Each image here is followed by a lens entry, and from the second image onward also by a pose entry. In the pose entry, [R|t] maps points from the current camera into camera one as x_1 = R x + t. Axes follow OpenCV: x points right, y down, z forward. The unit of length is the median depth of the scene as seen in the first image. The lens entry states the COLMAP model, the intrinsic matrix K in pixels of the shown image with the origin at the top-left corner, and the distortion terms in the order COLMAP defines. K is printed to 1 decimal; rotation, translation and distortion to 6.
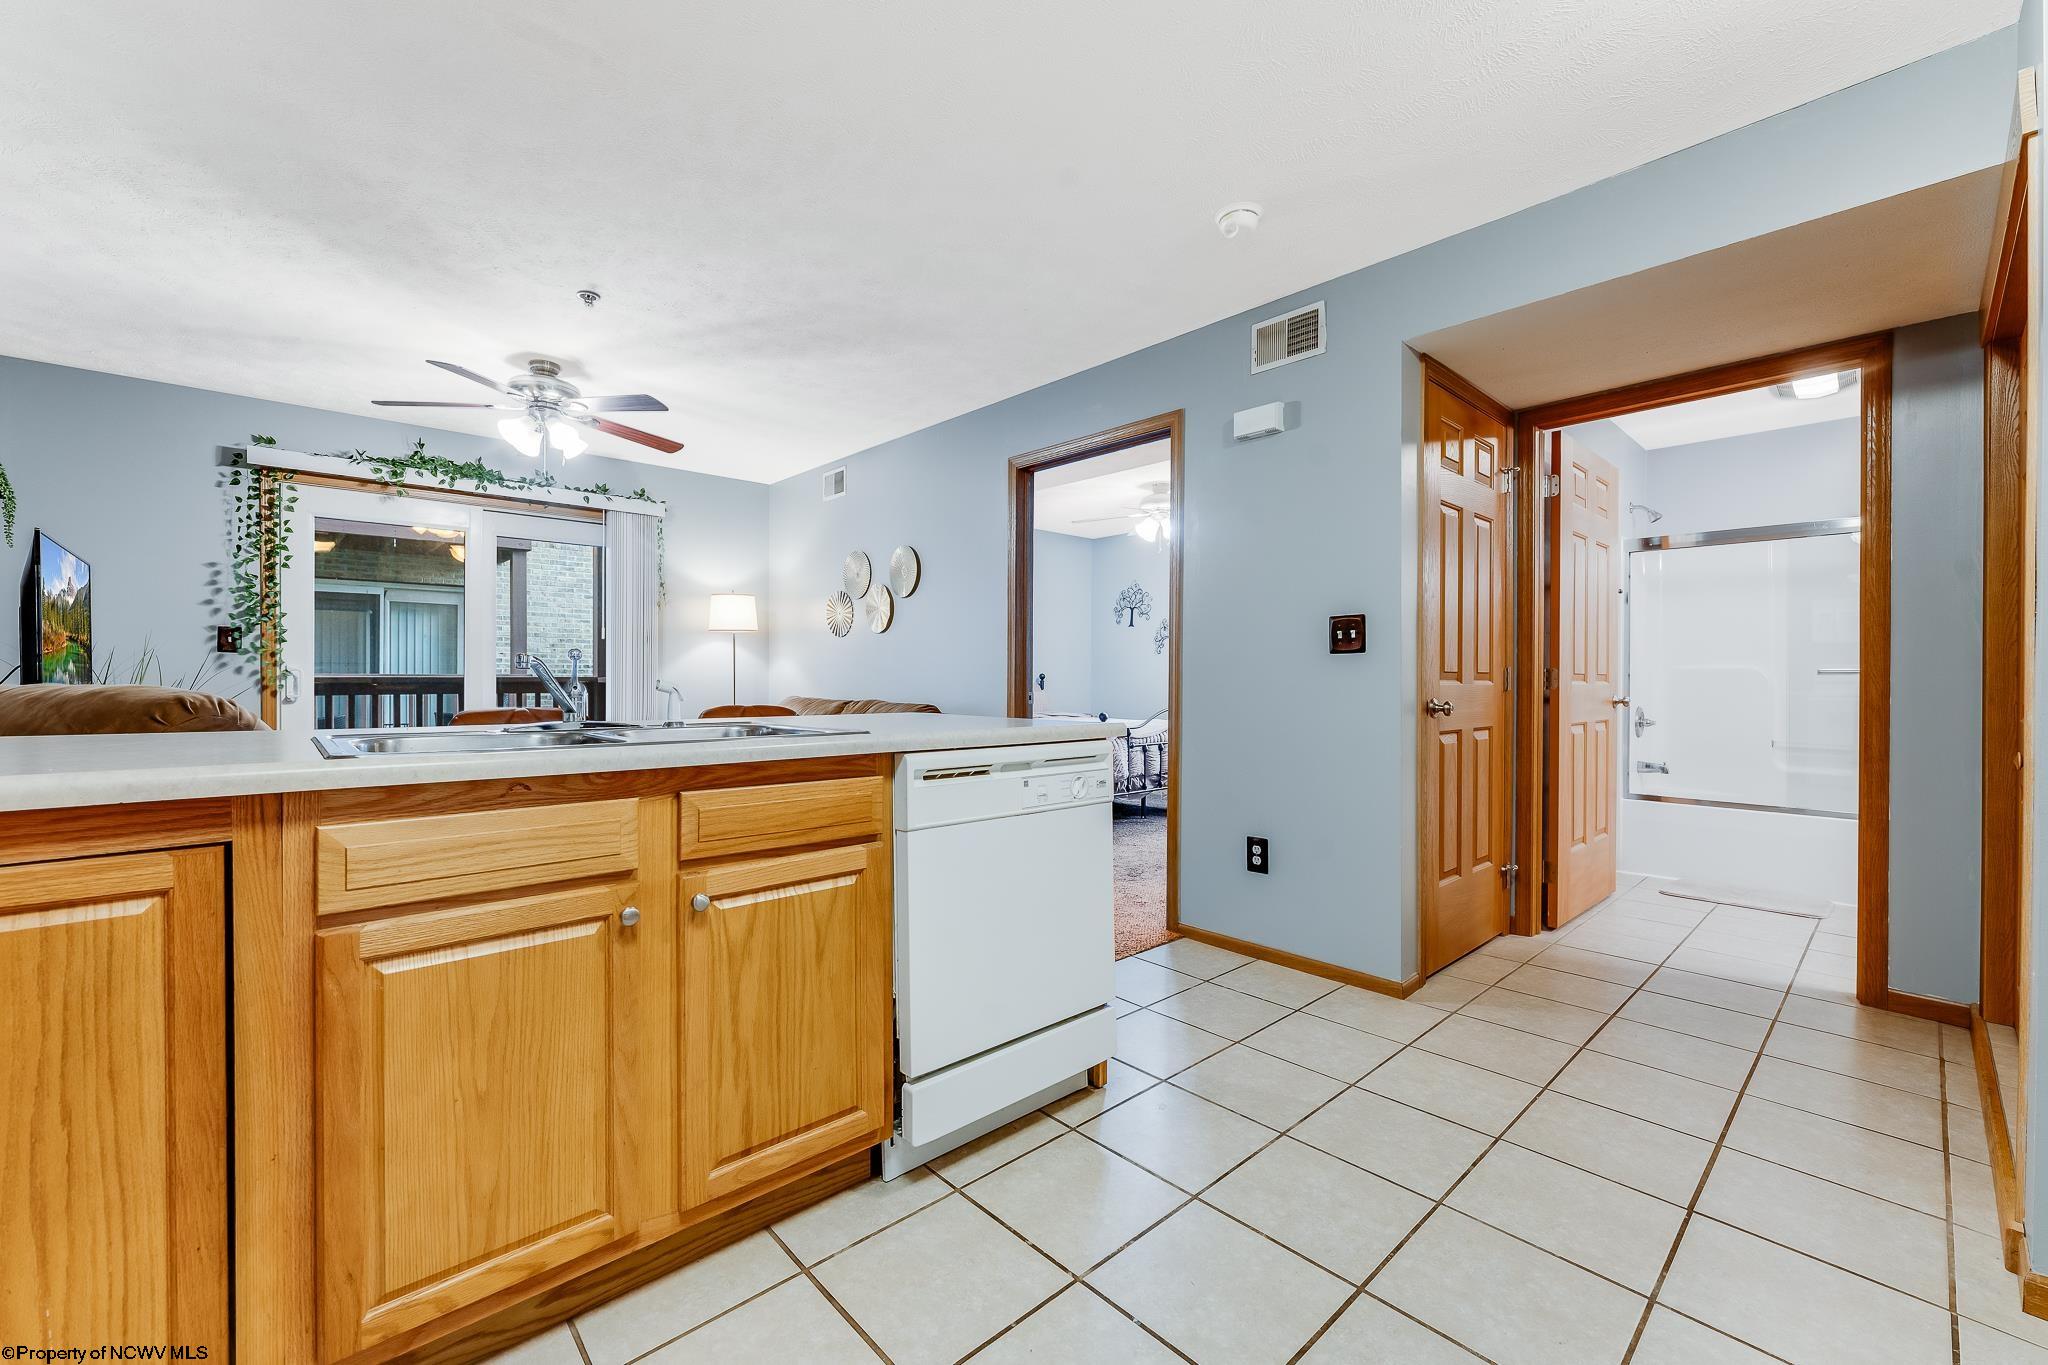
lens RADIAL K [[816.8, 0, 1012.9], [0, 816.8, 684.7], [0, 0, 1]] dist [0.000364, -0.000159]
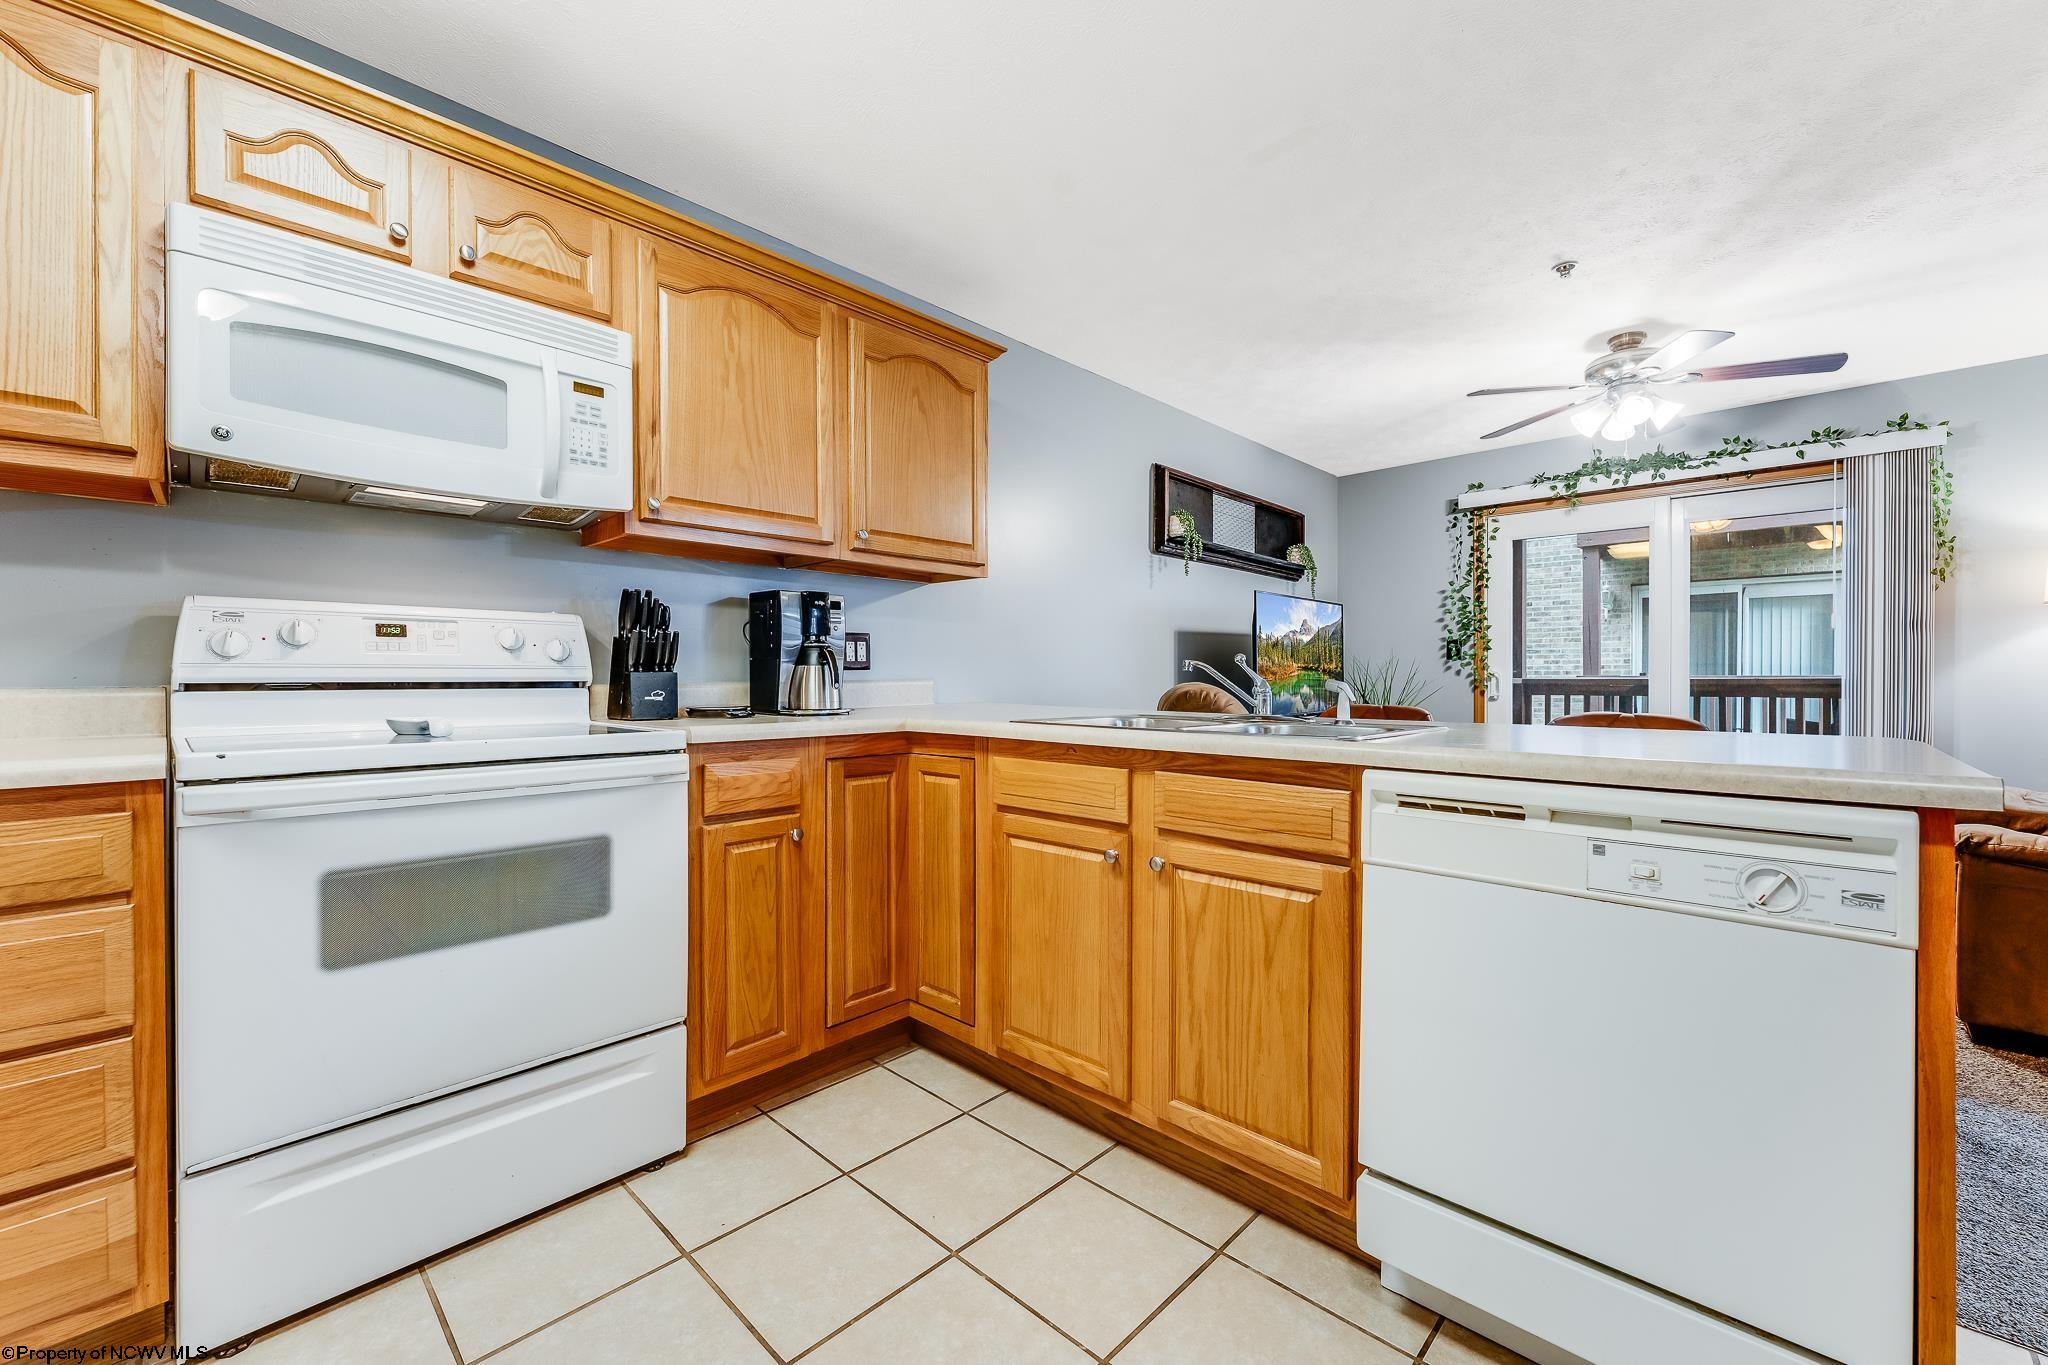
lens RADIAL K [[816.8, 0, 1021.1], [0, 816.8, 679.9], [0, 0, 1]] dist [0.000364, -0.000159]
pose [[0.073760, -0.000766, -0.997276, 0.384425], [-0.007967, 0.999967, -0.001357, -0.000903], [0.997244, 0.008045, 0.073751, 0.339624]]
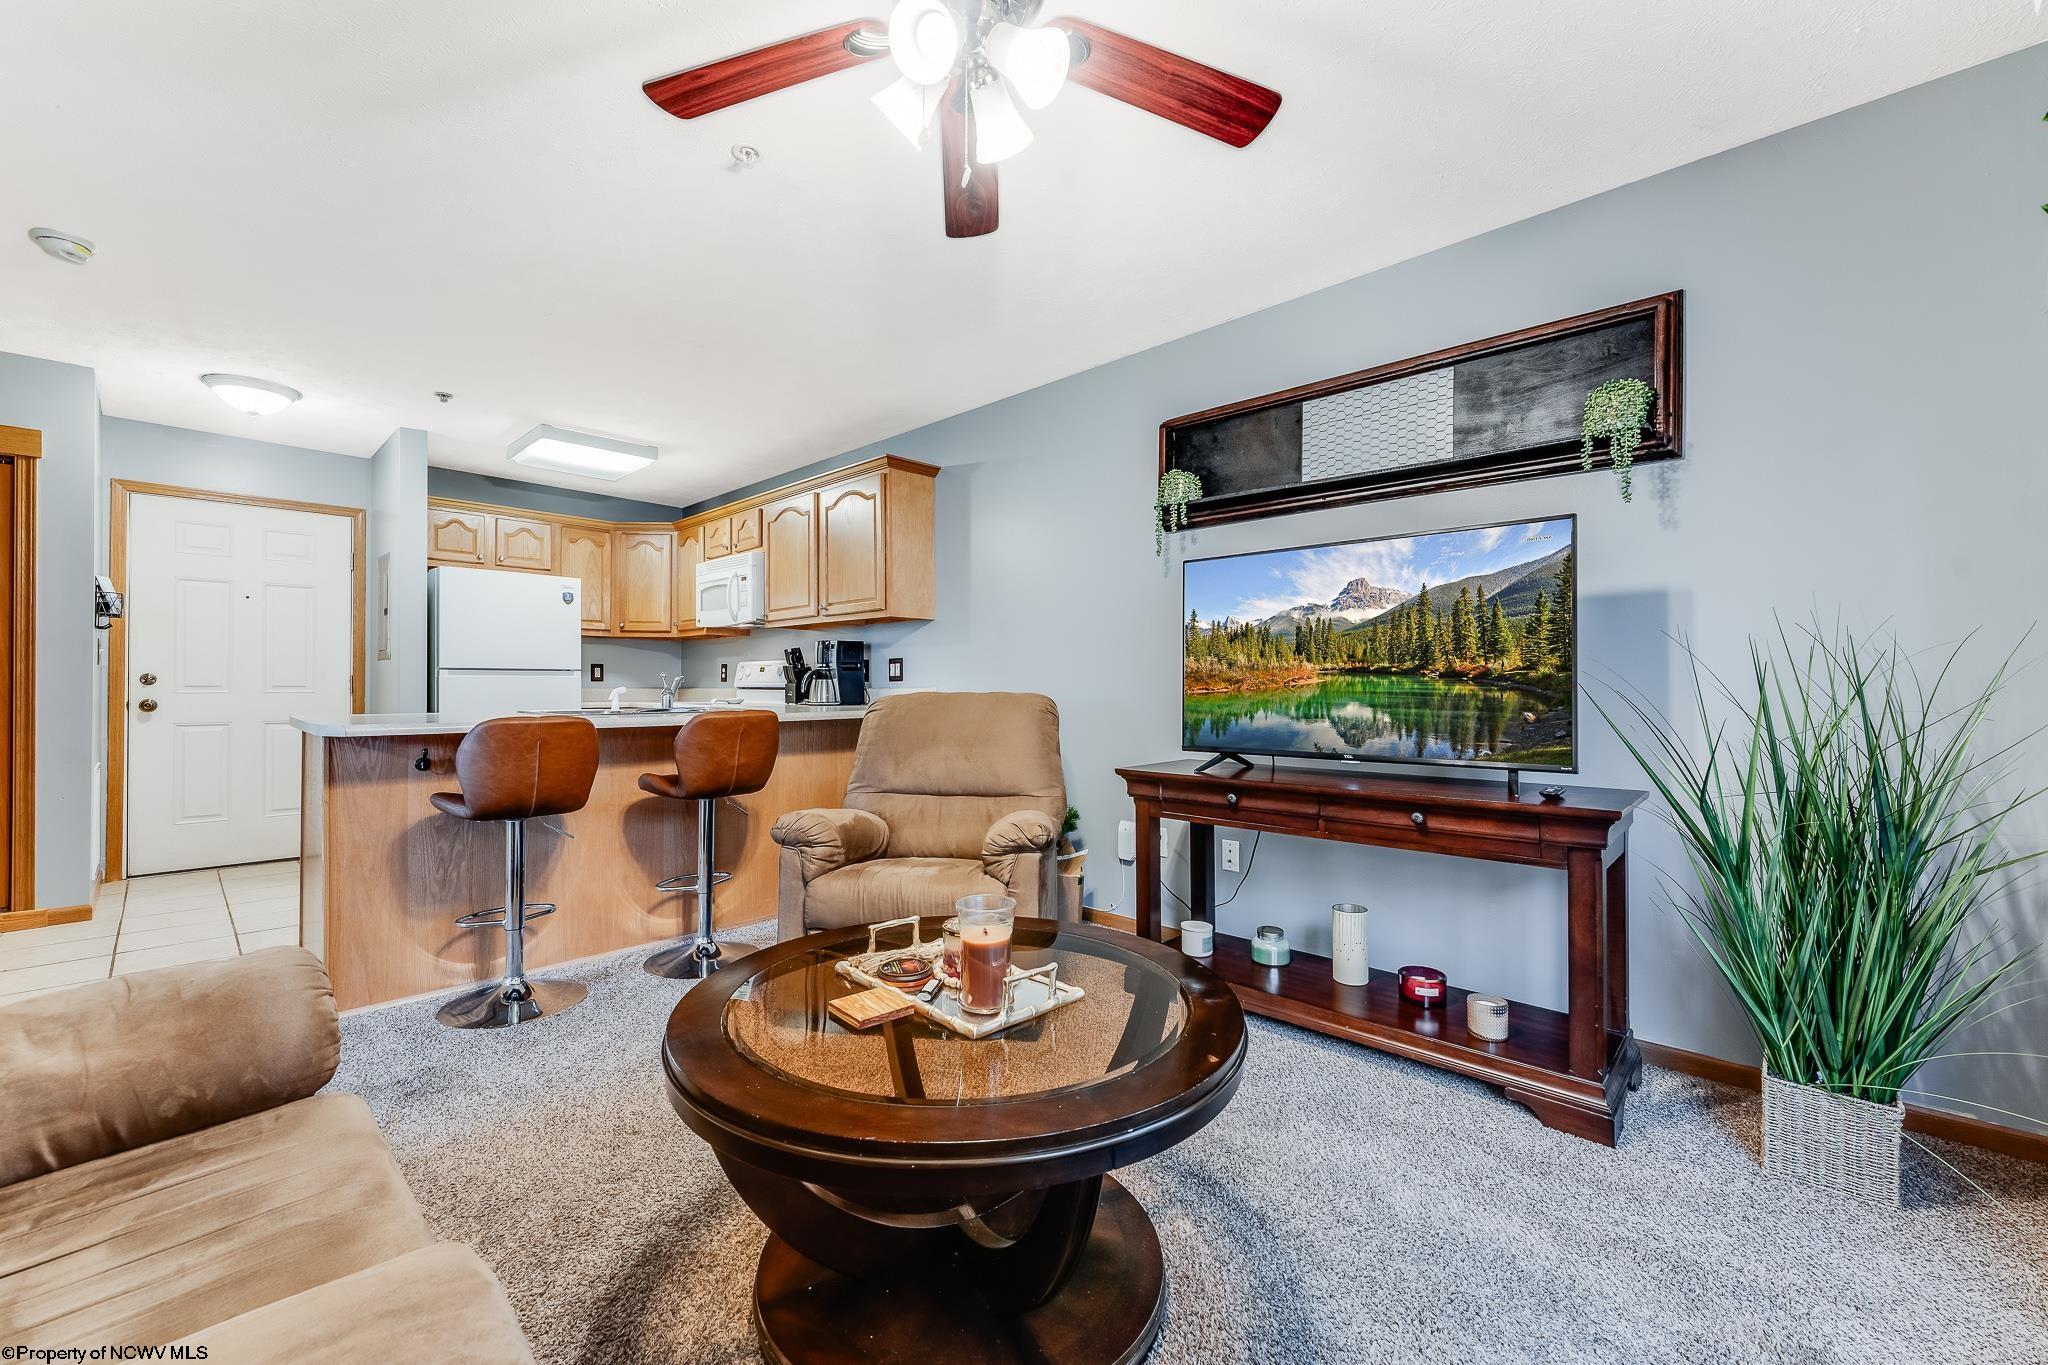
lens RADIAL K [[816.1, 0, 1015.4], [0, 816.1, 680.6], [0, 0, 1]] dist [0.001641, -0.001322]
pose [[-0.997335, -0.006397, -0.072676, -0.751715], [-0.006617, 0.999974, 0.002780, -0.020013], [0.072656, 0.003254, -0.997352, 1.842048]]
